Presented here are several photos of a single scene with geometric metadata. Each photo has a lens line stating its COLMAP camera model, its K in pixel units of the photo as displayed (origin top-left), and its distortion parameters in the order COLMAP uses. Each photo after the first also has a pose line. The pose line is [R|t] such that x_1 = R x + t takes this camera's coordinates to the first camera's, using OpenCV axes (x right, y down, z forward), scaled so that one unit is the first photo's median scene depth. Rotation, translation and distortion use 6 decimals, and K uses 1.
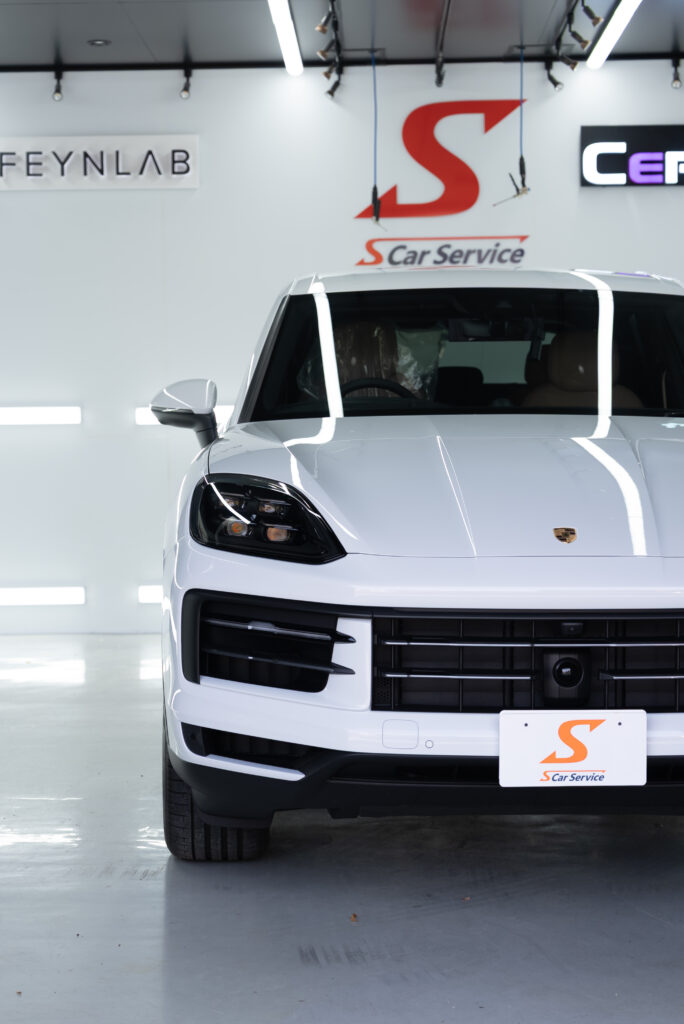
lens RADIAL K [[1984.3, 0, 342.0], [0, 1984.3, 512.0], [0, 0, 1]] dist [-0.004513, -0.140532]
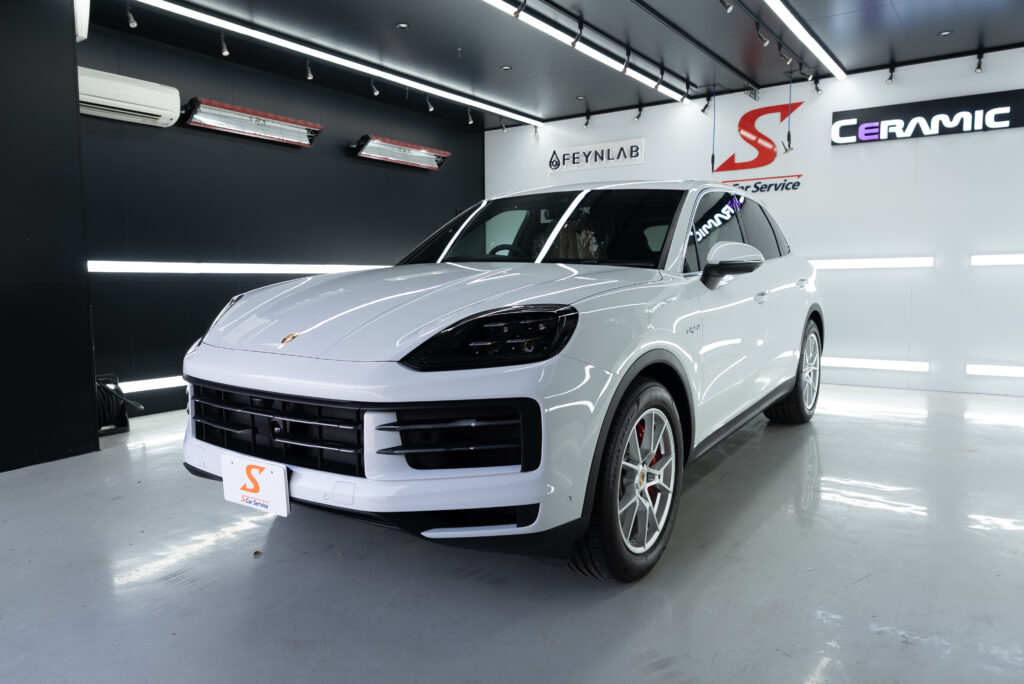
lens RADIAL K [[687.7, 0, 525.5], [0, 687.7, 357.5], [0, 0, 1]] dist [-0.062362, 0.038680]
pose [[0.829195, 0.069189, -0.554661, 0.347569], [-0.028937, 0.996292, 0.081018, -0.013713], [0.558210, -0.051130, 0.828123, 0.429179]]
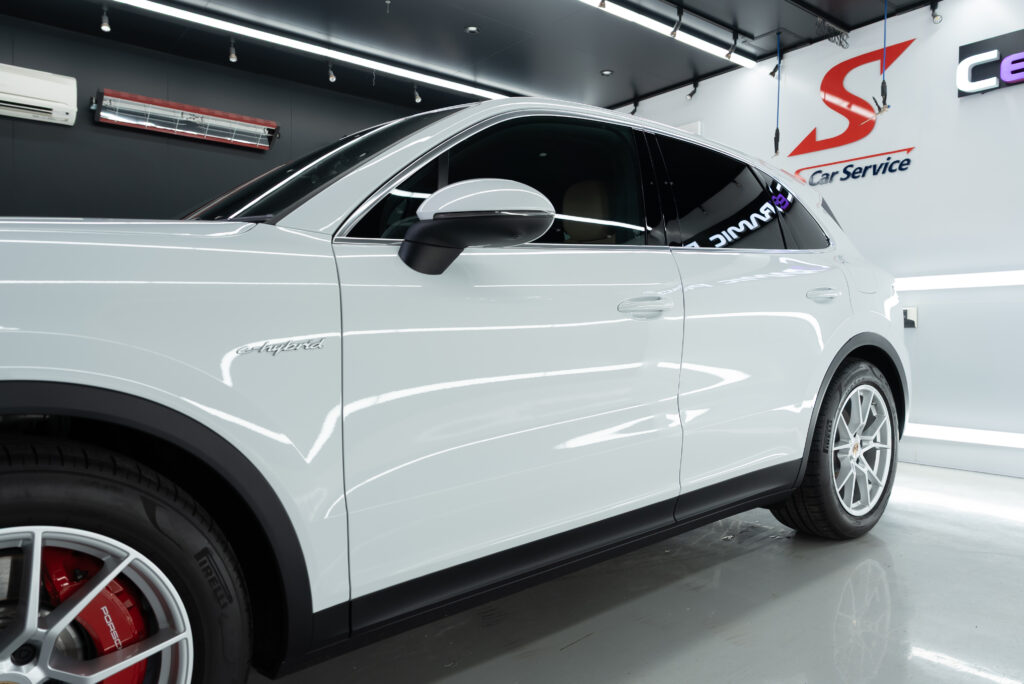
lens RADIAL K [[680.1, 0, 565.3], [0, 680.1, 338.5], [0, 0, 1]] dist [0.002577, -0.002309]
pose [[0.673467, 0.029570, -0.738625, 0.375603], [-0.035690, 0.999335, 0.007465, -0.019444], [0.738355, 0.021334, 0.674075, 0.774282]]
